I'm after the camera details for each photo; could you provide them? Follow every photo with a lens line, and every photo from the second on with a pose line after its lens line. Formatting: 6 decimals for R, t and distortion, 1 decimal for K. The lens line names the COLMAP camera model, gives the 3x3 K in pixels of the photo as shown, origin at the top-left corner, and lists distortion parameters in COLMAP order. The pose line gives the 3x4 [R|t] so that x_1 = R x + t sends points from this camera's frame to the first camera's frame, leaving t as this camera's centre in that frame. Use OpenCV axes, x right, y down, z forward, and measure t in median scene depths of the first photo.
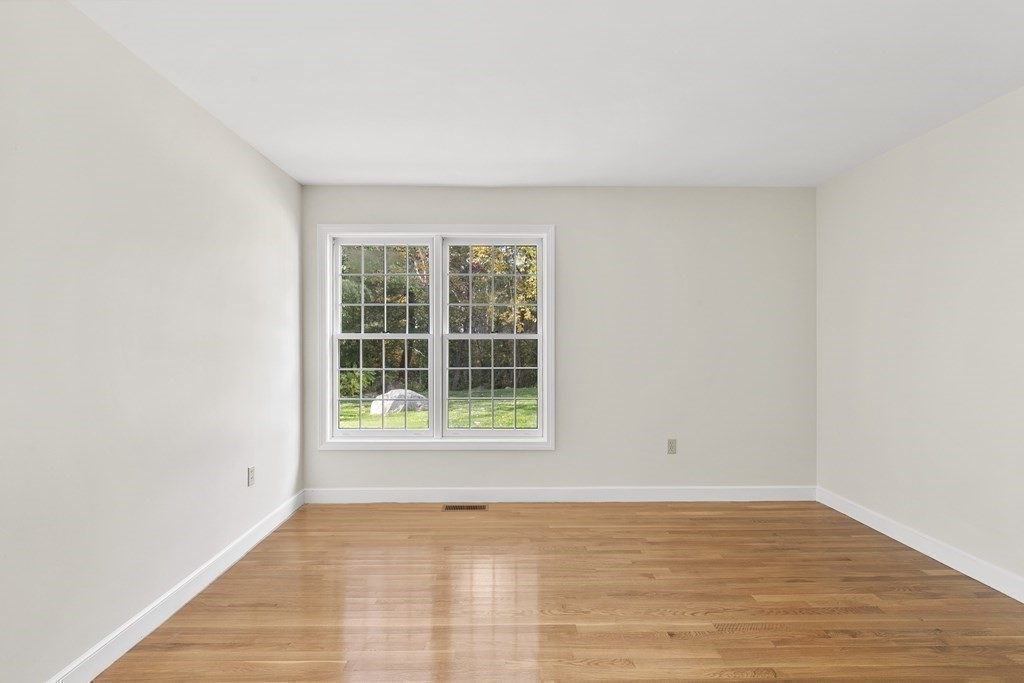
lens RADIAL K [[471.9, 0, 481.0], [0, 471.9, 346.5], [0, 0, 1]] dist [-0.011509, 0.002762]
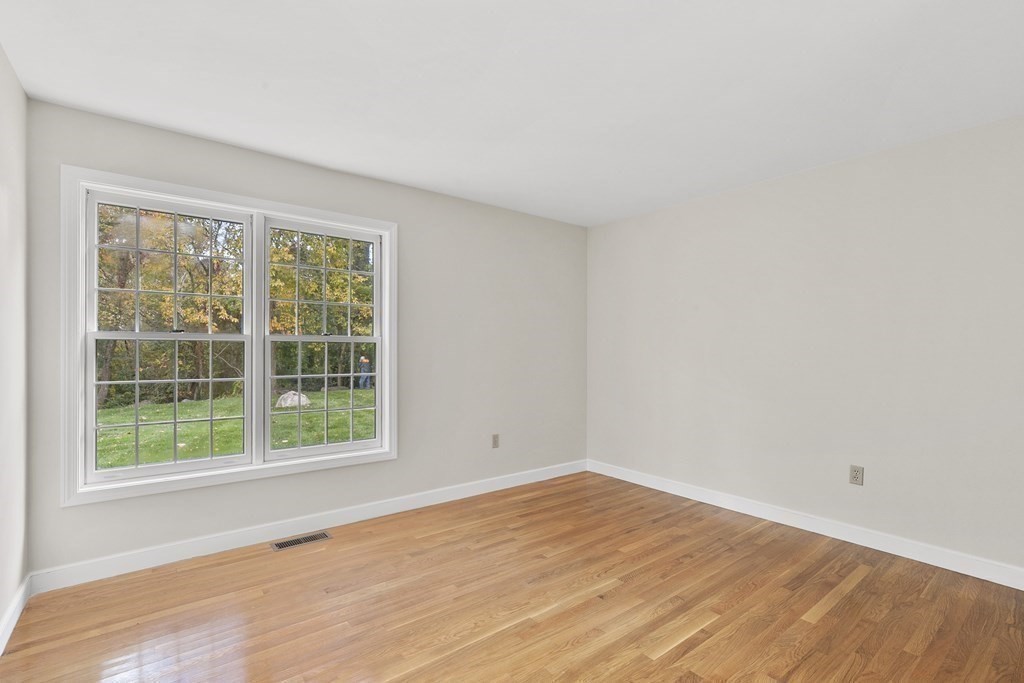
lens RADIAL K [[471.9, 0, 501.3], [0, 471.9, 347.4], [0, 0, 1]] dist [-0.011509, 0.002762]
pose [[0.793753, 0.006828, 0.608202, -0.307223], [-0.004075, 0.999974, -0.005908, -0.002199], [-0.608227, 0.002211, 0.793760, 0.128696]]
